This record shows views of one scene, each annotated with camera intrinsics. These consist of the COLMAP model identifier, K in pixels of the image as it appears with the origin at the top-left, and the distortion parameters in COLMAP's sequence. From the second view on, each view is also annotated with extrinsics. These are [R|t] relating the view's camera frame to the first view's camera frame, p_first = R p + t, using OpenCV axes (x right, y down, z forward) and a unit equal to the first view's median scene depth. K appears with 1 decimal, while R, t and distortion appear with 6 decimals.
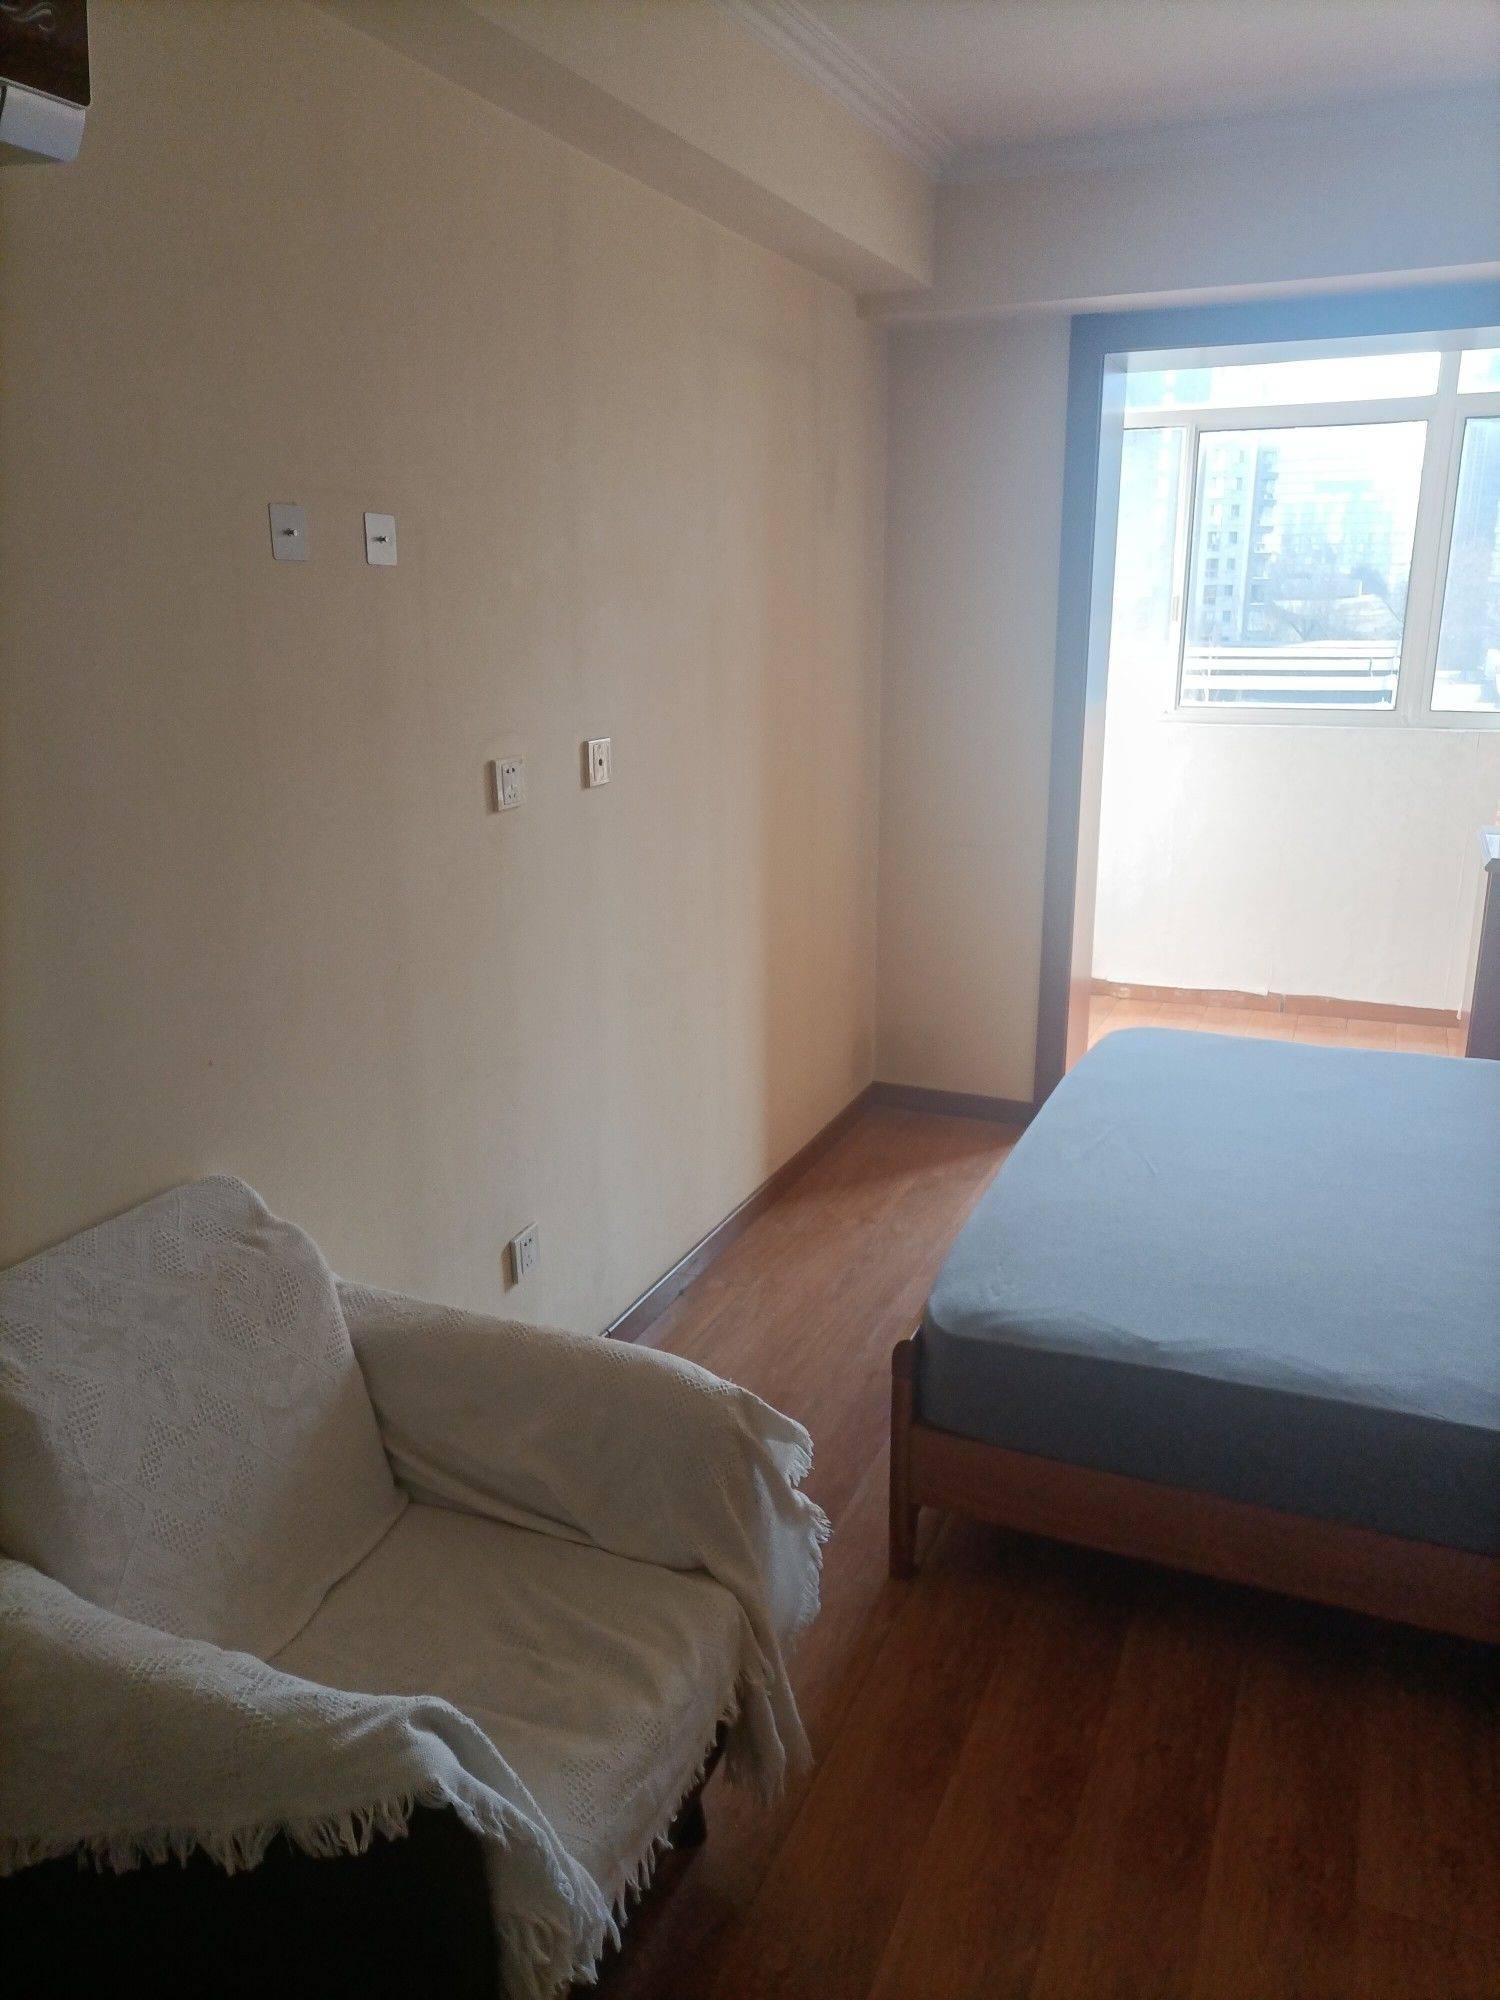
lens RADIAL K [[1495.6, 0, 754.0], [0, 1495.6, 996.9], [0, 0, 1]] dist [0.052226, -0.025213]
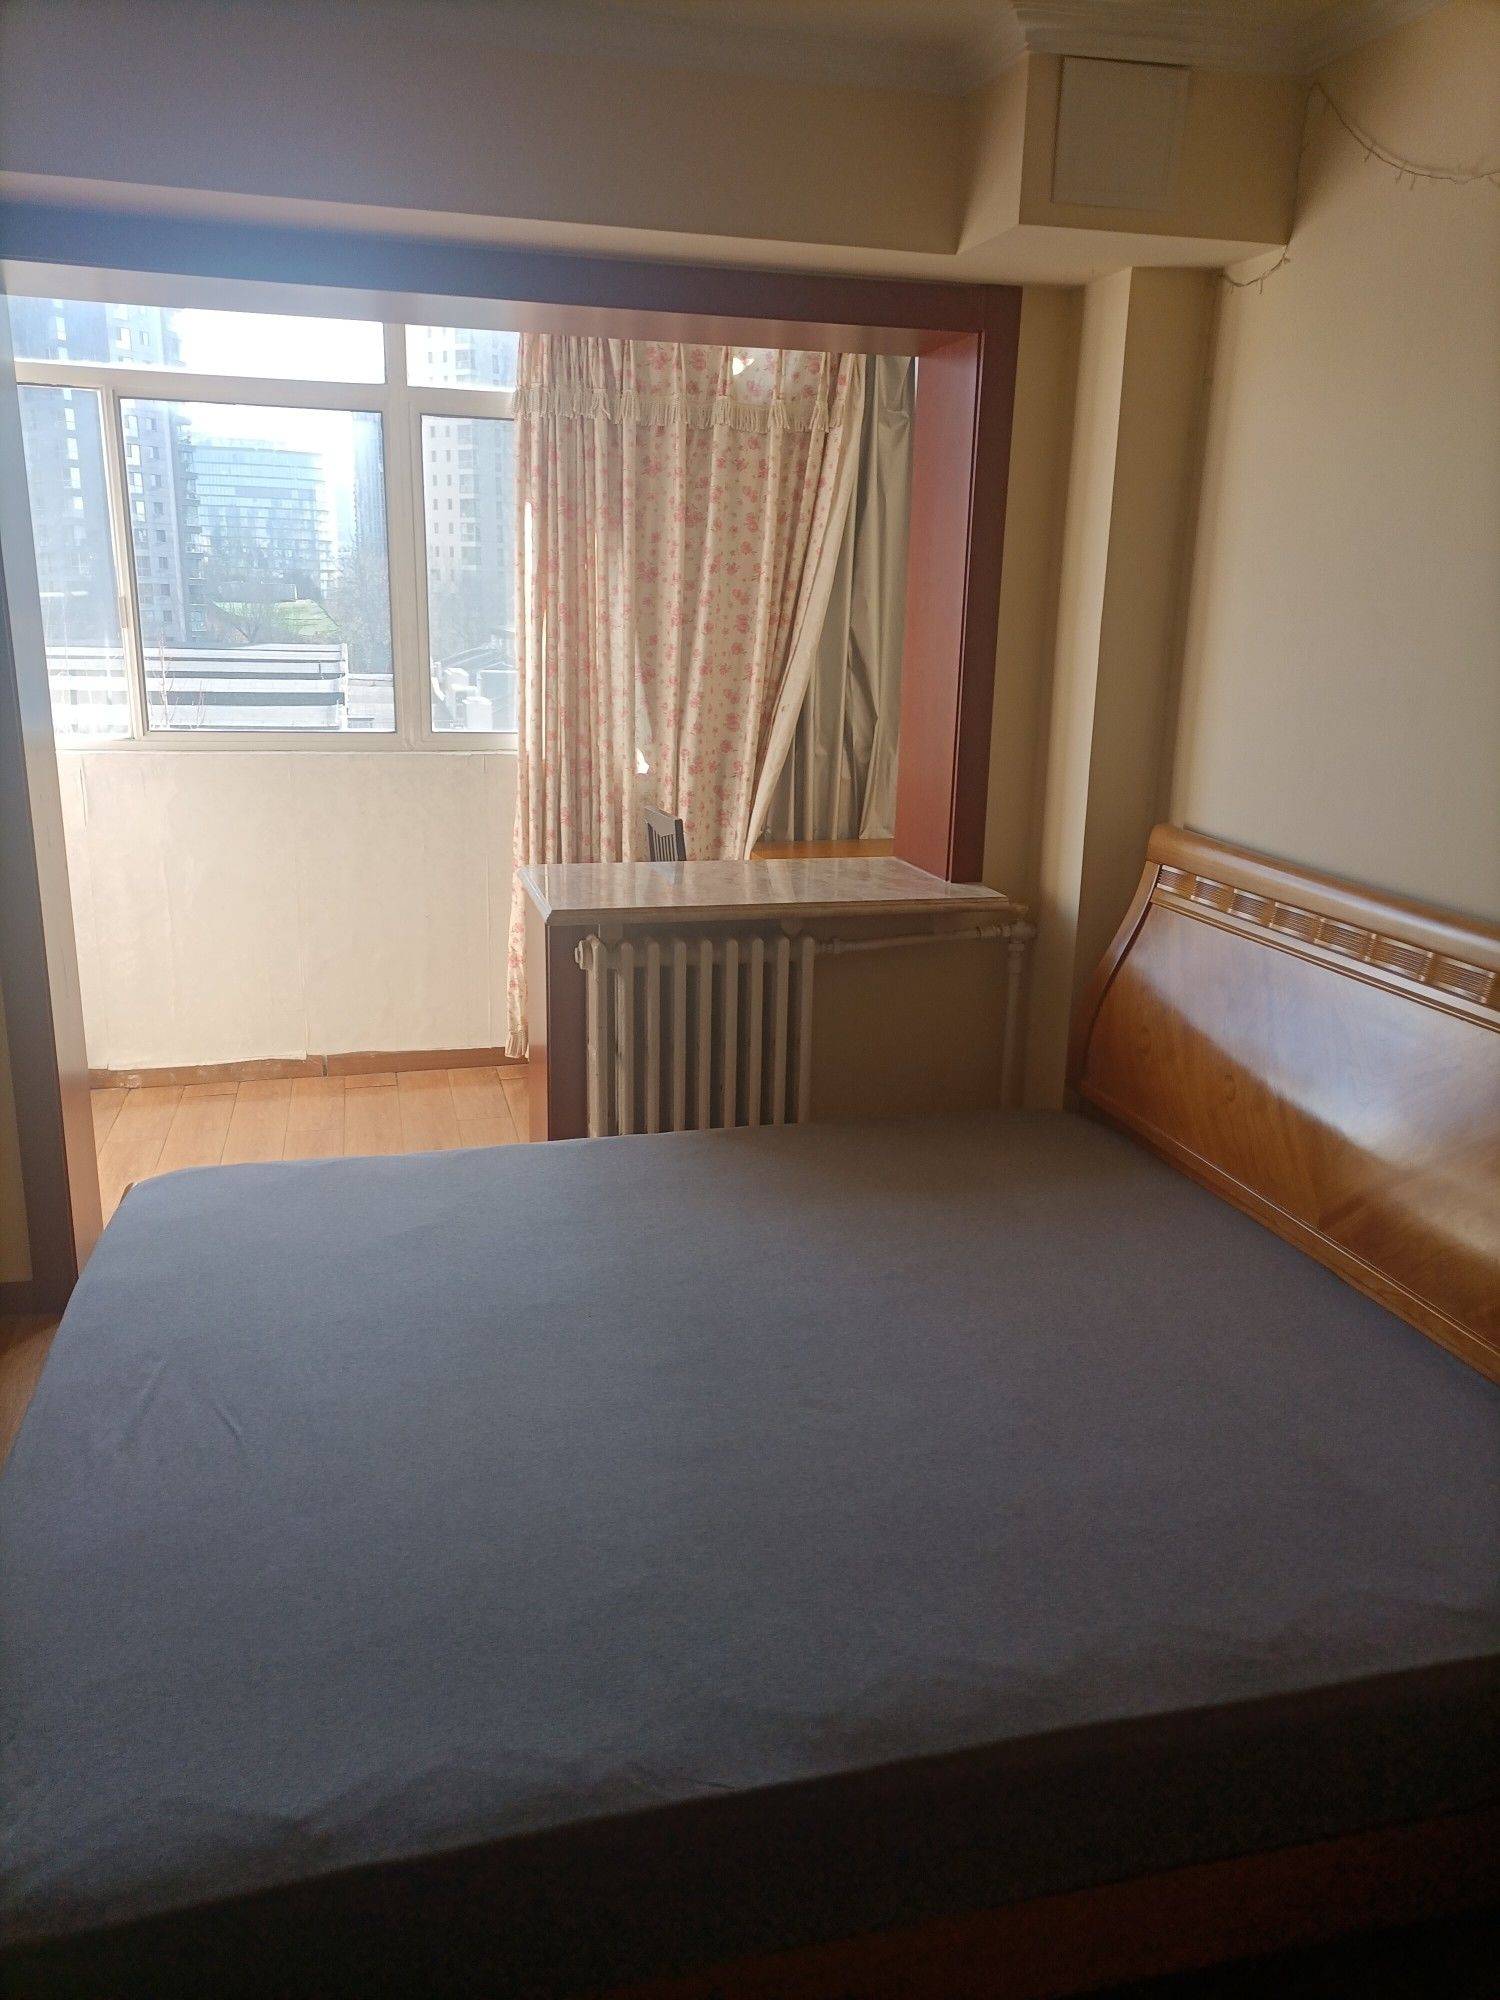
lens RADIAL K [[1495.6, 0, 754.0], [0, 1495.6, 996.9], [0, 0, 1]] dist [0.052226, -0.025213]
pose [[0.792881, -0.135091, 0.594215, 0.034194], [0.135742, 0.989771, 0.043892, -0.039936], [-0.594066, 0.045859, 0.803108, 0.144569]]
